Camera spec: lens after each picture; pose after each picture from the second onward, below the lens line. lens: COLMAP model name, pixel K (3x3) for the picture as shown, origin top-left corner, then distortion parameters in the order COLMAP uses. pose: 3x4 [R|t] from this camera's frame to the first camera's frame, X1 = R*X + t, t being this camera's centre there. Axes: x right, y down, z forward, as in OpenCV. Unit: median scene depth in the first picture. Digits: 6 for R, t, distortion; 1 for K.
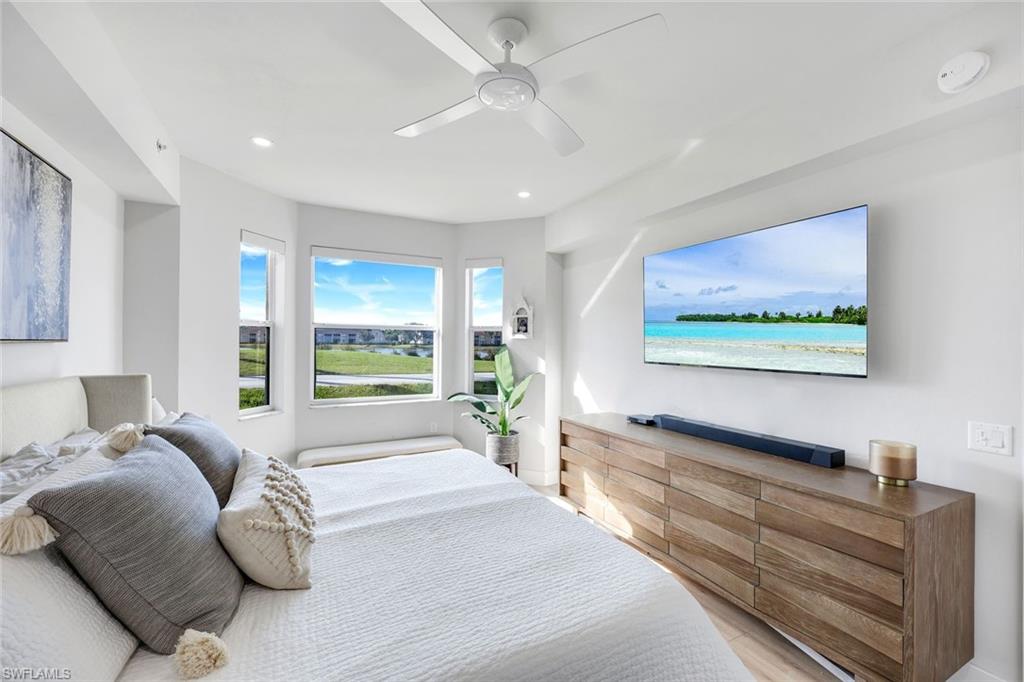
lens RADIAL K [[424.3, 0, 517.5], [0, 424.3, 341.4], [0, 0, 1]] dist [0.019387, 0.000052]
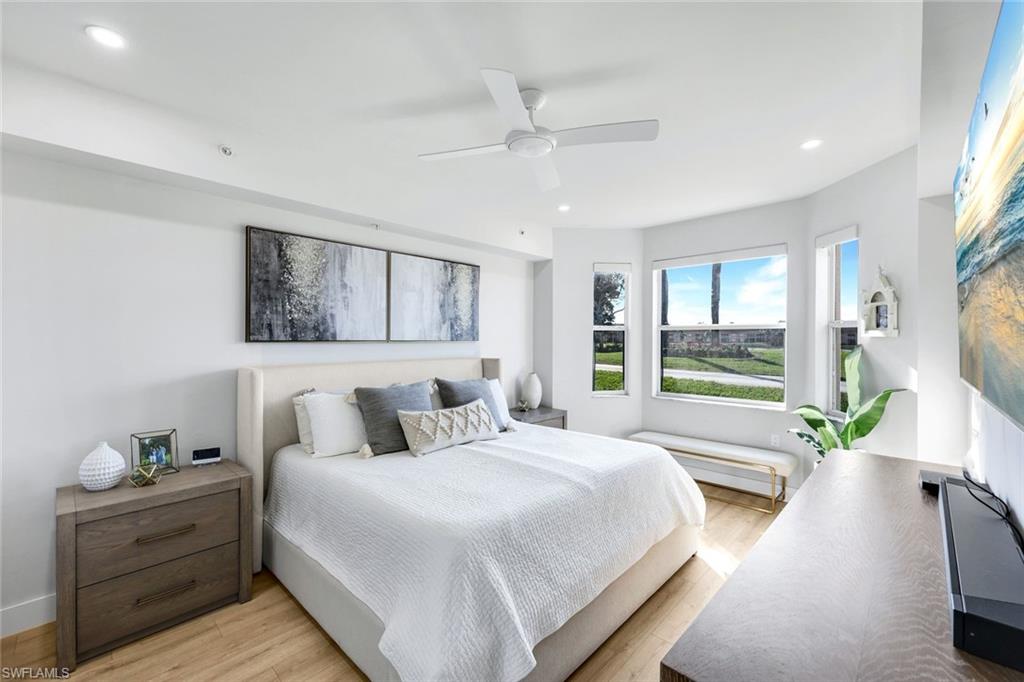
lens RADIAL K [[424.3, 0, 512.2], [0, 424.3, 340.7], [0, 0, 1]] dist [0.019387, 0.000052]
pose [[0.327193, -0.003732, -0.944950, 0.540300], [0.000126, 0.999992, -0.003905, 0.002469], [0.944957, 0.001159, 0.327191, 0.249576]]
